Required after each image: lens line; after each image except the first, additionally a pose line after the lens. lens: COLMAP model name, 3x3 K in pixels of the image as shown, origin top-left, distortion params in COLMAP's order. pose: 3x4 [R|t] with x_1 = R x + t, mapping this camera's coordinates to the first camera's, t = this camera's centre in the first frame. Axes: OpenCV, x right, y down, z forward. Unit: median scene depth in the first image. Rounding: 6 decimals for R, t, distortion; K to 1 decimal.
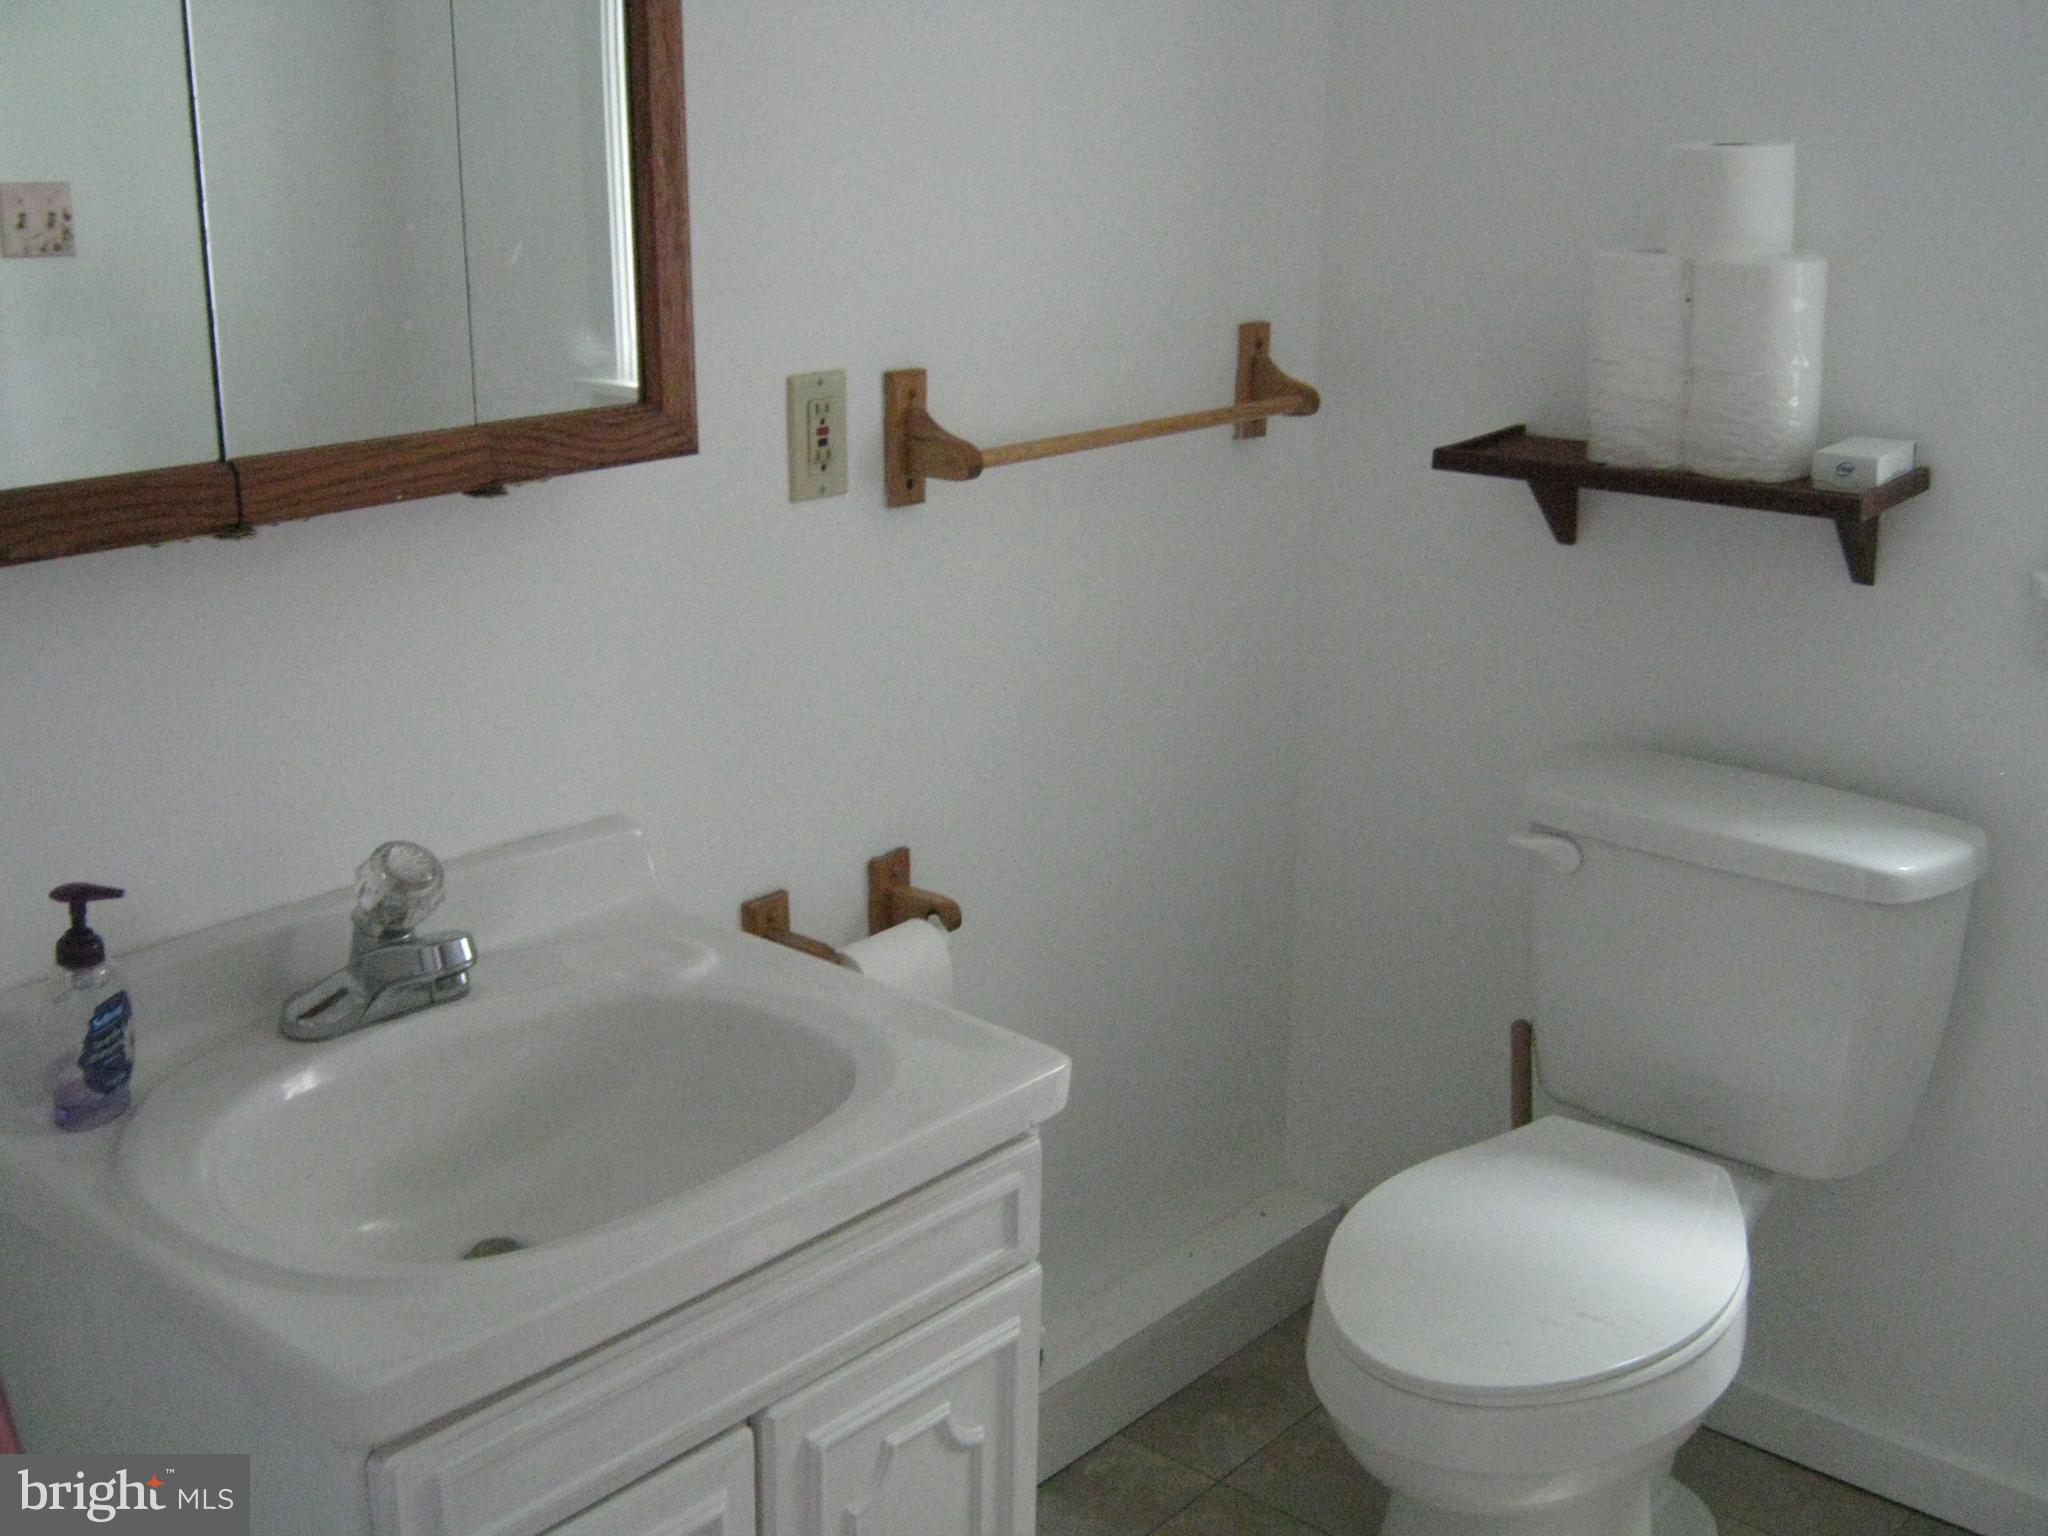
lens RADIAL K [[2300.8, 0, 1020.8], [0, 2300.8, 773.3], [0, 0, 1]] dist [-0.085259, 0.000000]
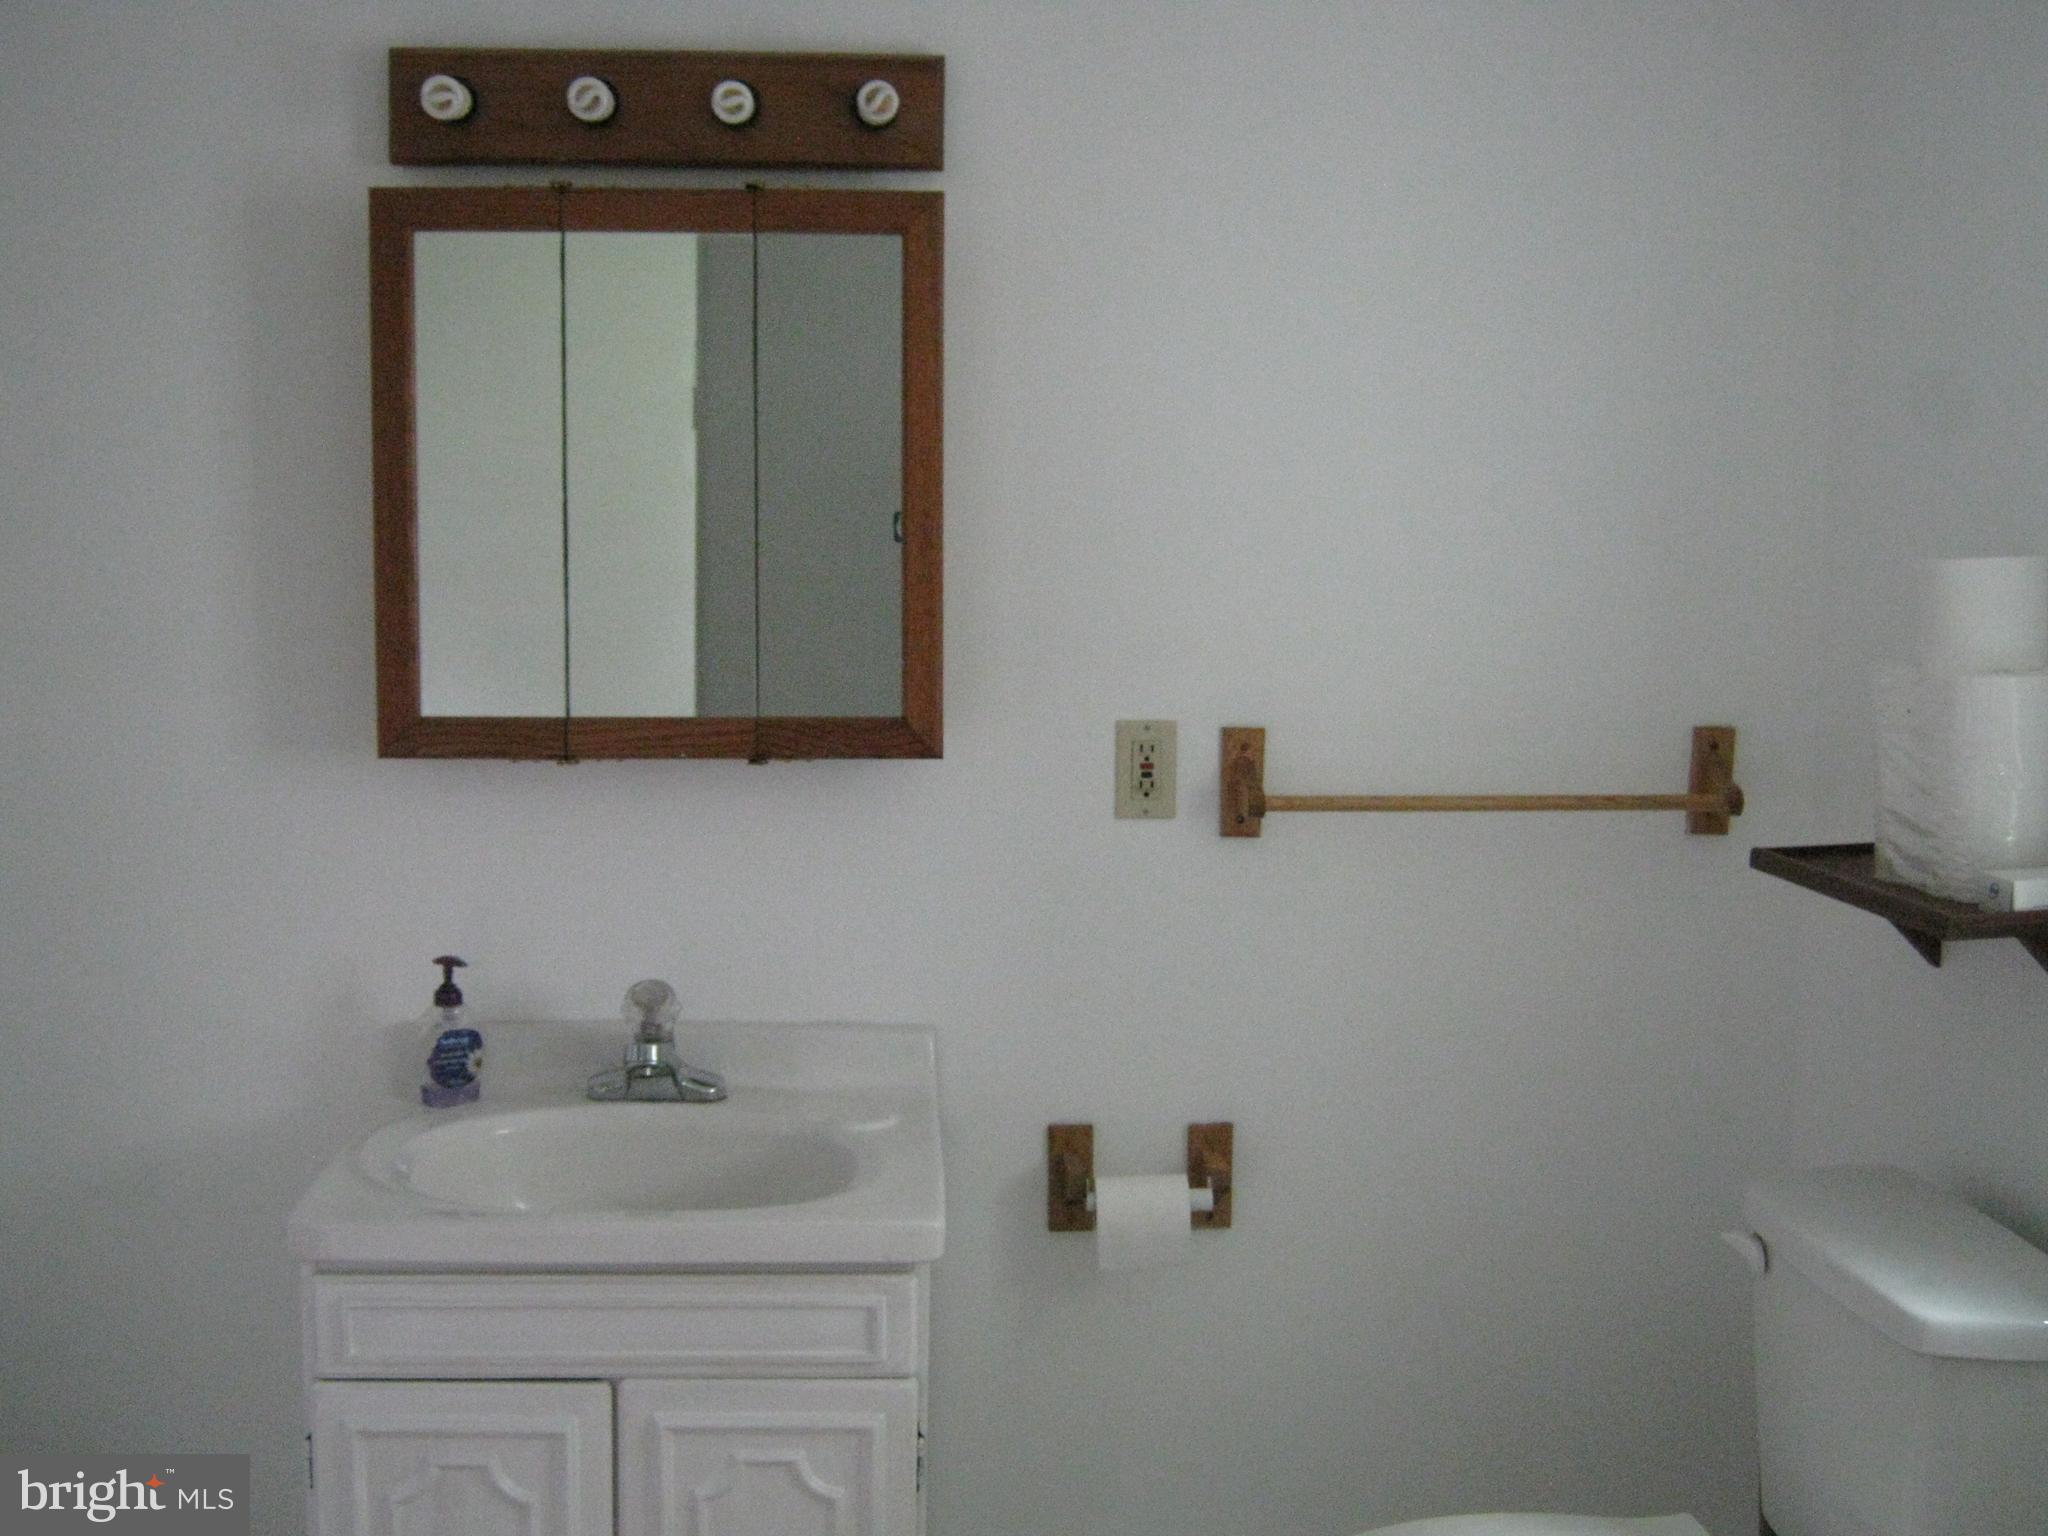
lens RADIAL K [[2300.8, 0, 1028.7], [0, 2300.8, 767.8], [0, 0, 1]] dist [-0.085259, 0.000000]
pose [[0.701348, 0.076800, -0.708670, 0.888095], [-0.212719, 0.971429, -0.105246, 0.000869], [0.680340, 0.224562, 0.697646, 0.070016]]
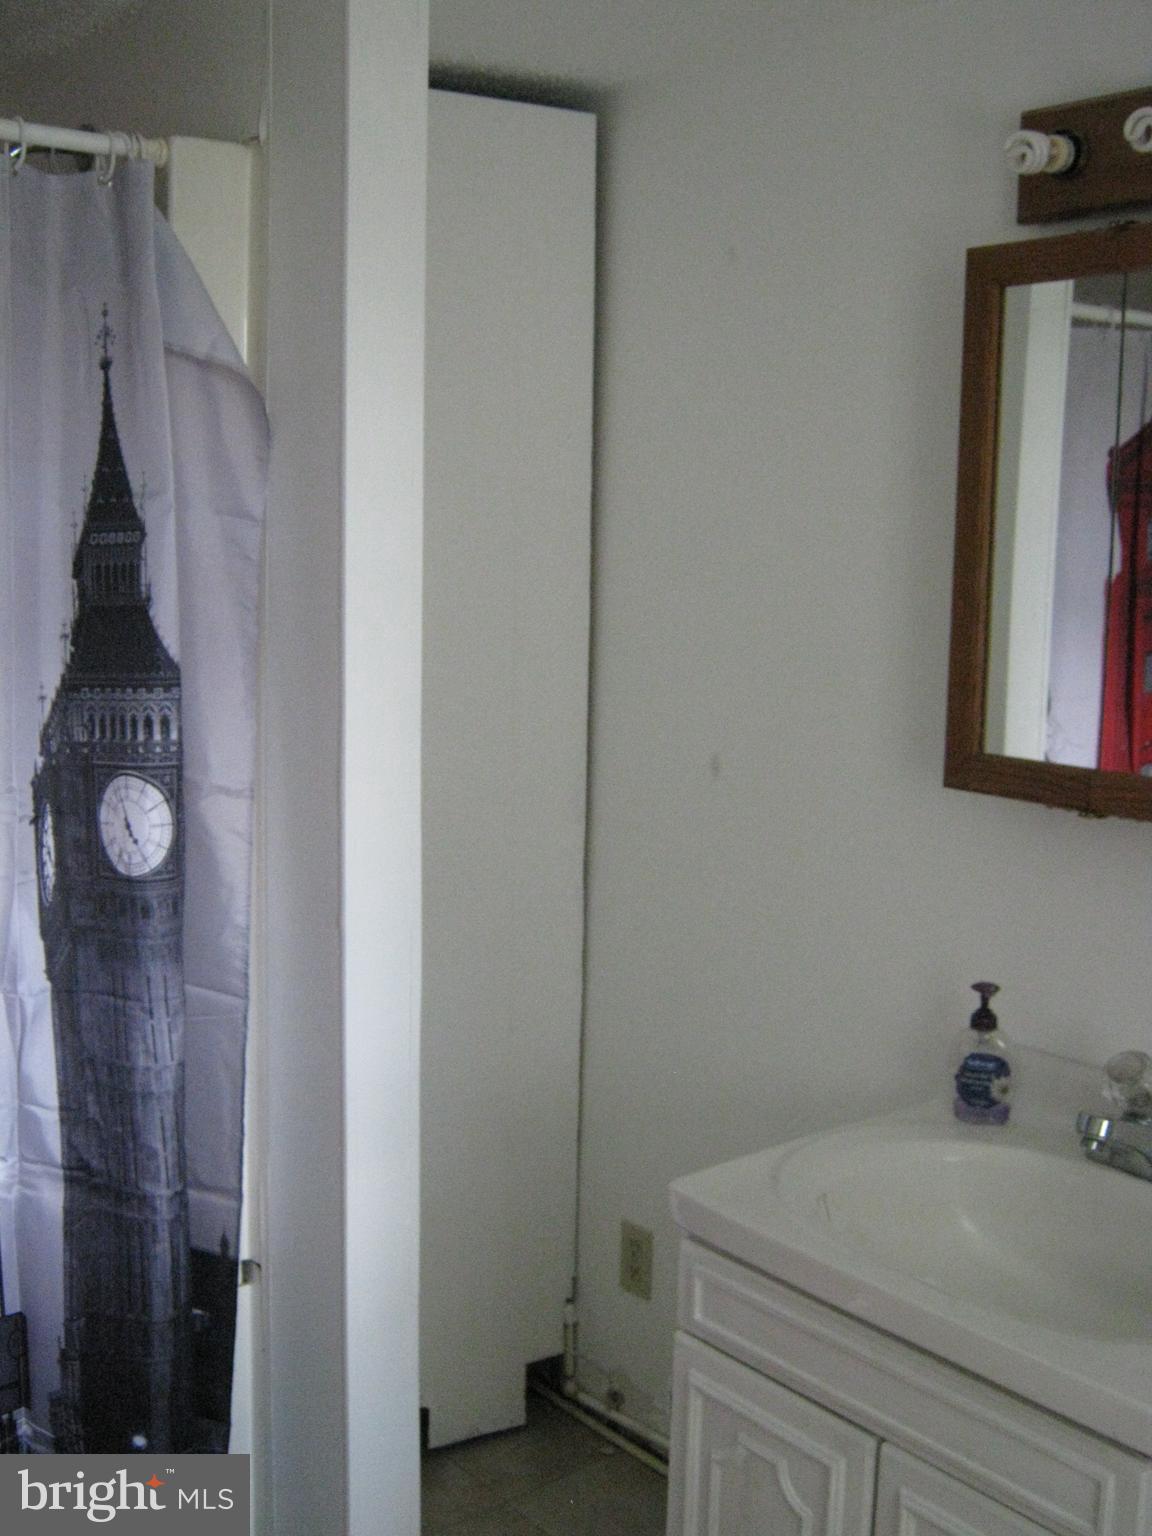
lens RADIAL K [[1725.6, 0, 574.7], [0, 1725.6, 763.5], [0, 0, 1]] dist [-0.085259, 0.000000]
pose [[-0.190556, 0.123646, -0.973858, 0.758195], [-0.305584, 0.935276, 0.178541, -0.206711], [0.932902, 0.331618, -0.140438, 0.694097]]
